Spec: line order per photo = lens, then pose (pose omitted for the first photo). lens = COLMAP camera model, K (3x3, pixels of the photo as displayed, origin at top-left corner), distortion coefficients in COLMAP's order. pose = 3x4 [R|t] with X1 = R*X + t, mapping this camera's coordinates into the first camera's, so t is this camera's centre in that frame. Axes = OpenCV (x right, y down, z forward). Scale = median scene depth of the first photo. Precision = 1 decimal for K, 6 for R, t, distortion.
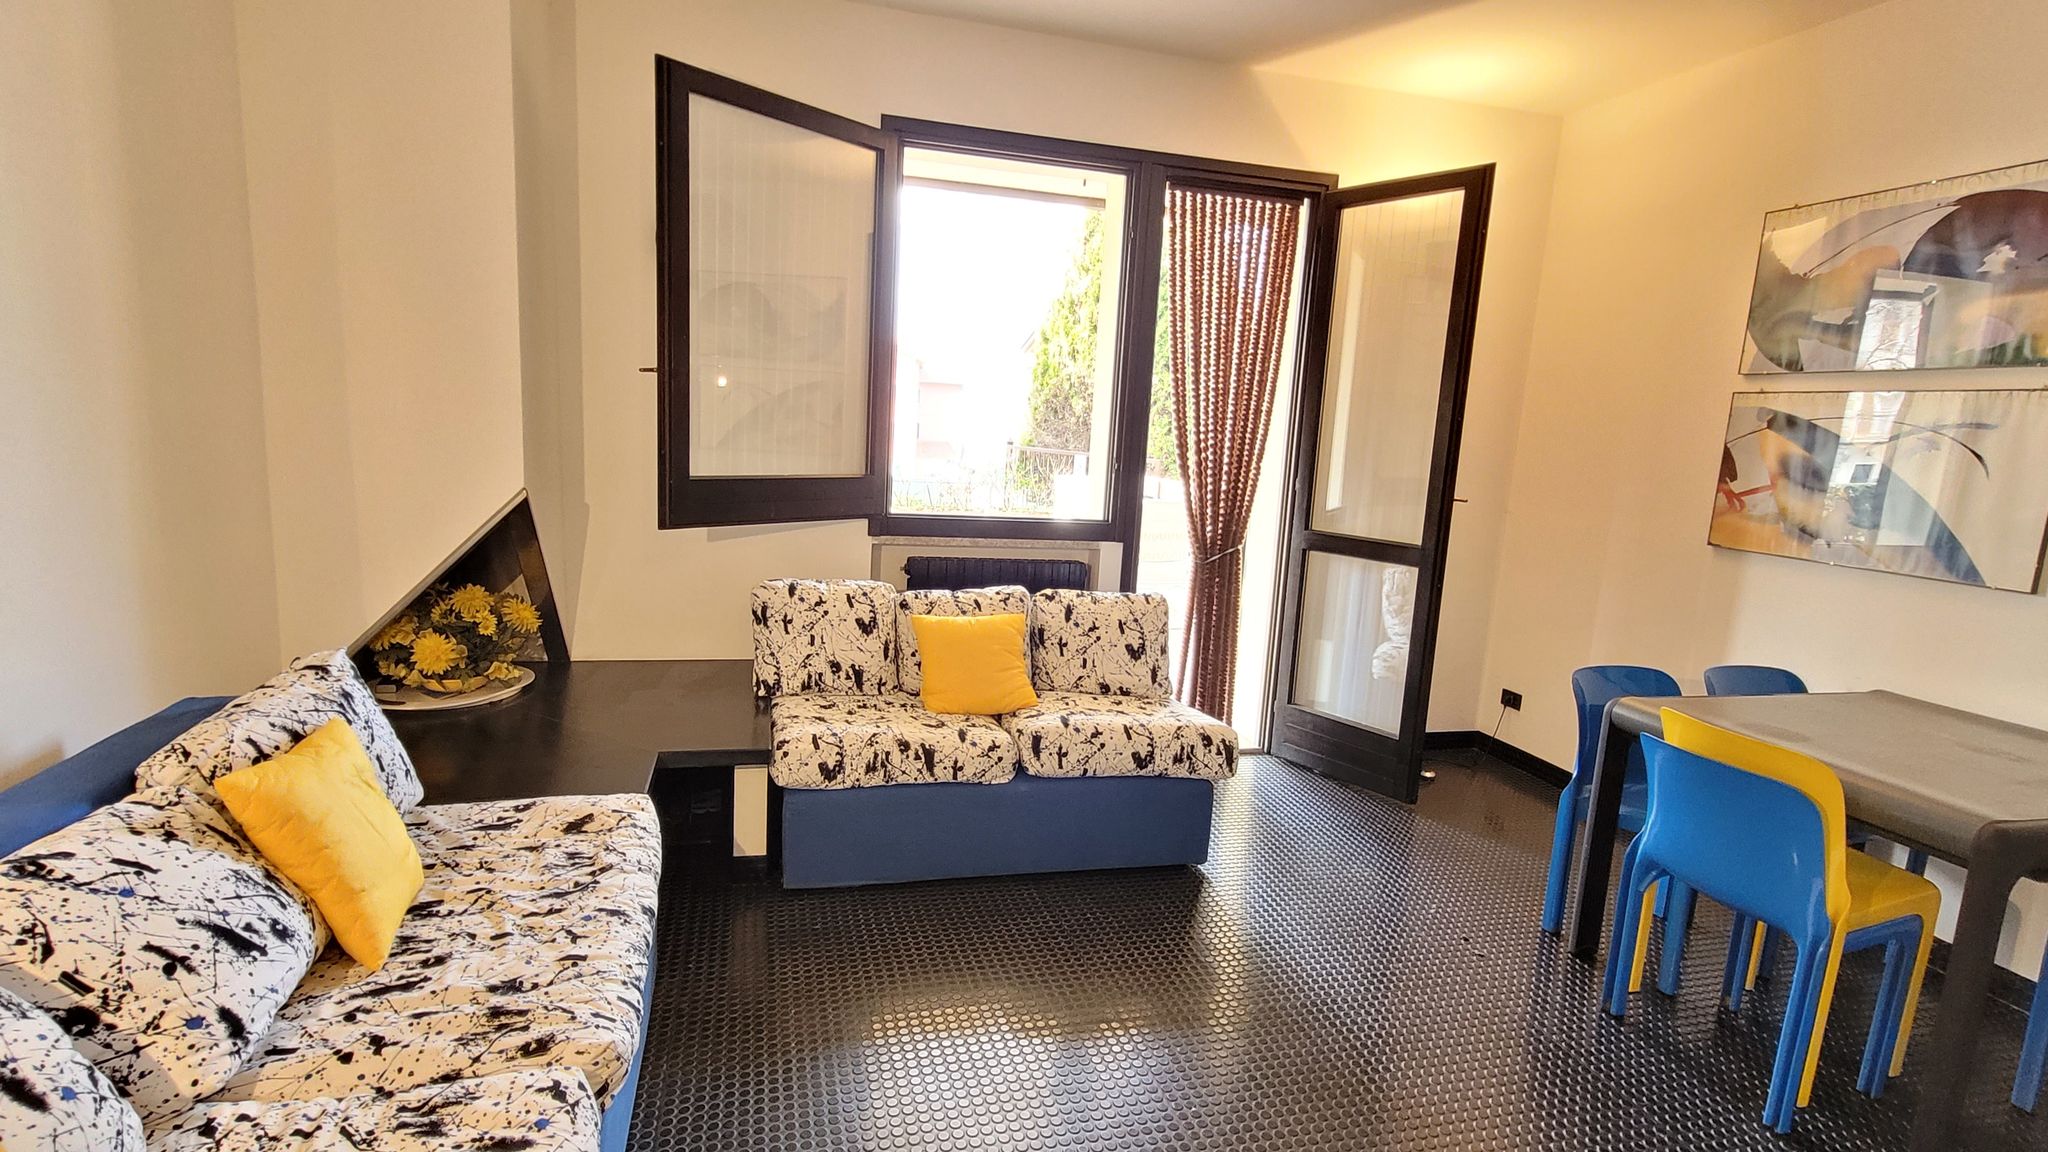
lens RADIAL K [[1007.6, 0, 1024.0], [0, 1007.6, 576.0], [0, 0, 1]] dist [0.036599, -0.010075]
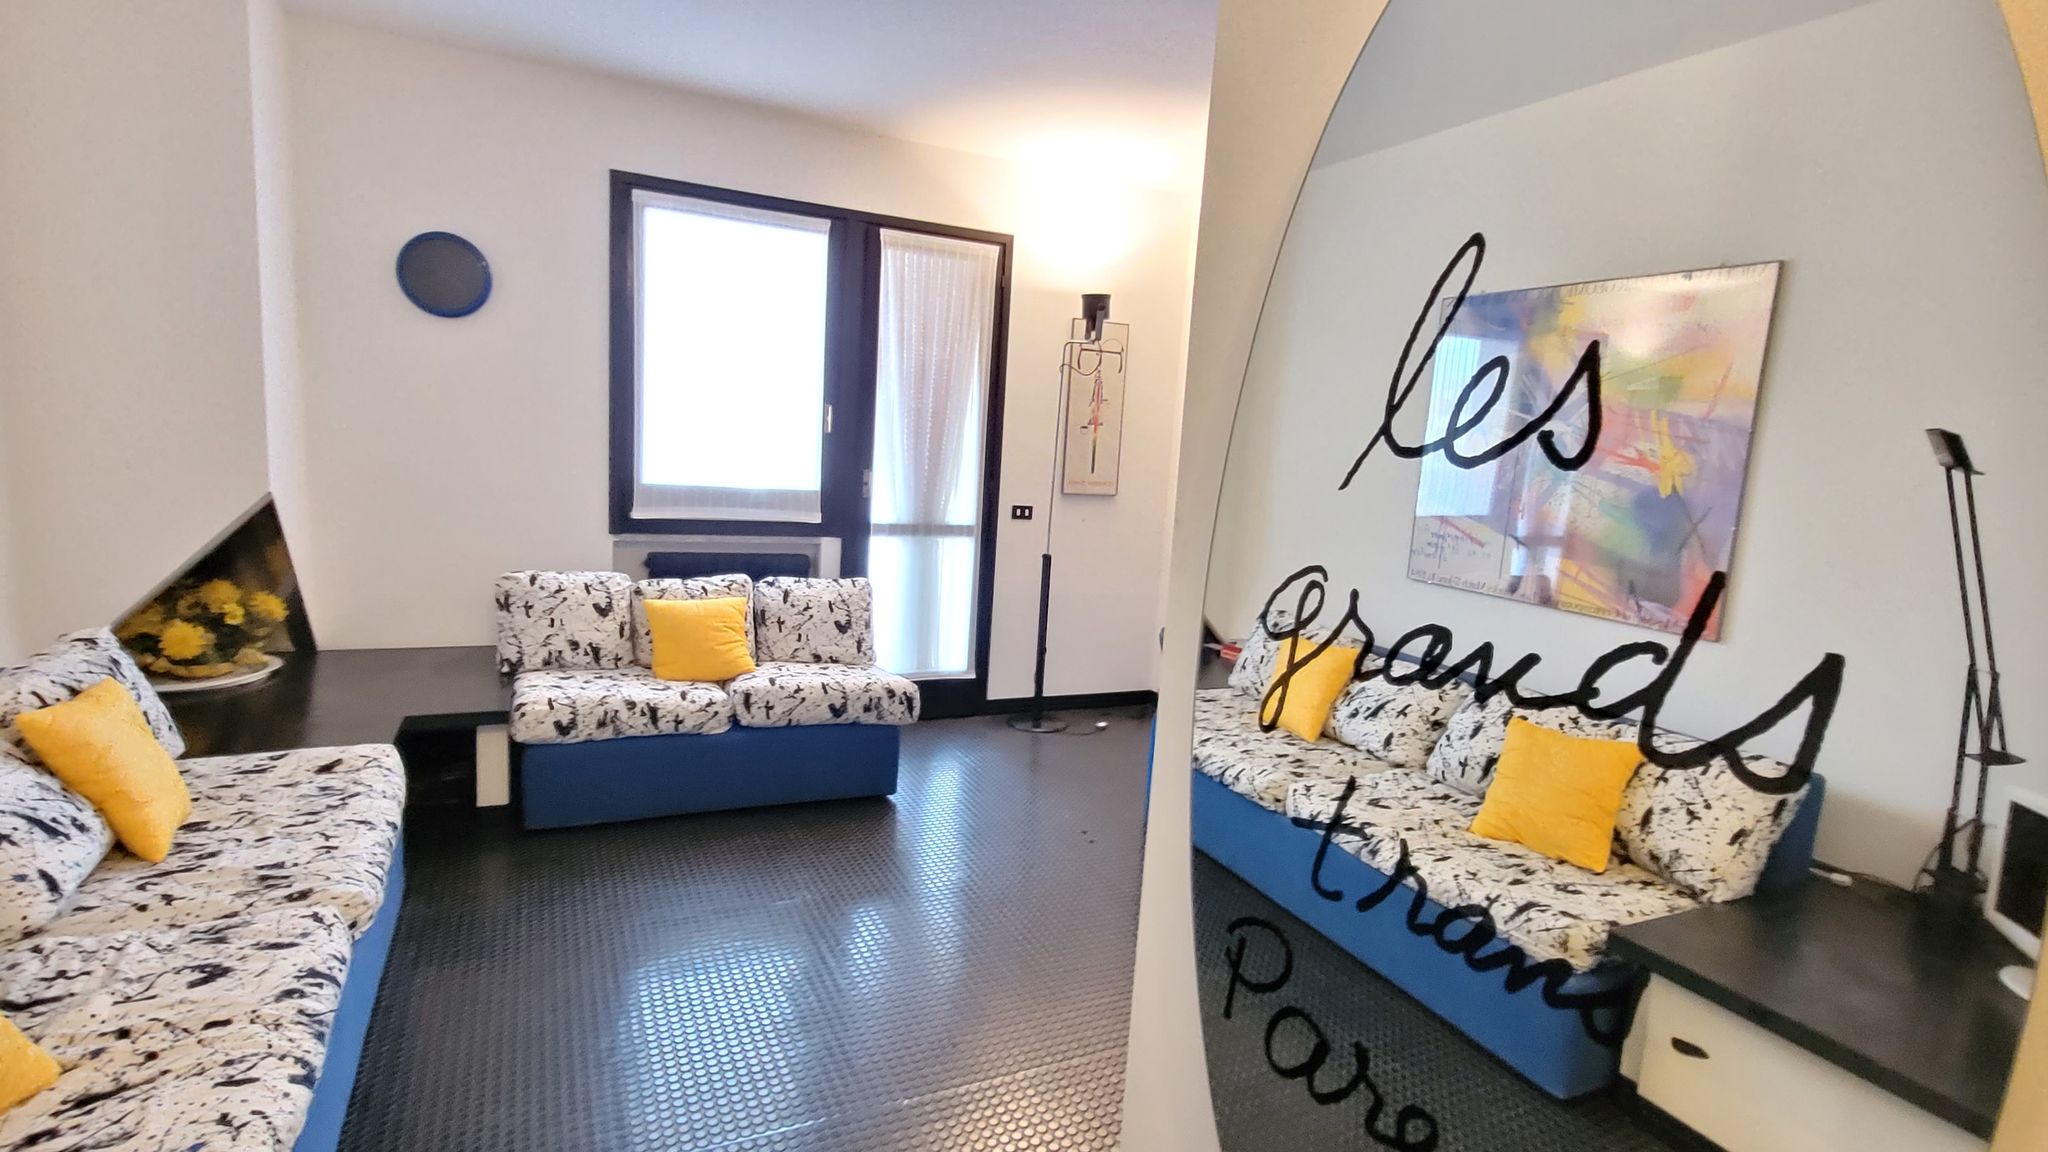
lens RADIAL K [[1007.6, 0, 1024.0], [0, 1007.6, 576.0], [0, 0, 1]] dist [0.036599, -0.010075]
pose [[0.982562, -0.018159, 0.185049, 0.121356], [0.019308, 0.999804, -0.004412, 0.028189], [-0.184933, 0.007908, 0.982719, -0.280165]]
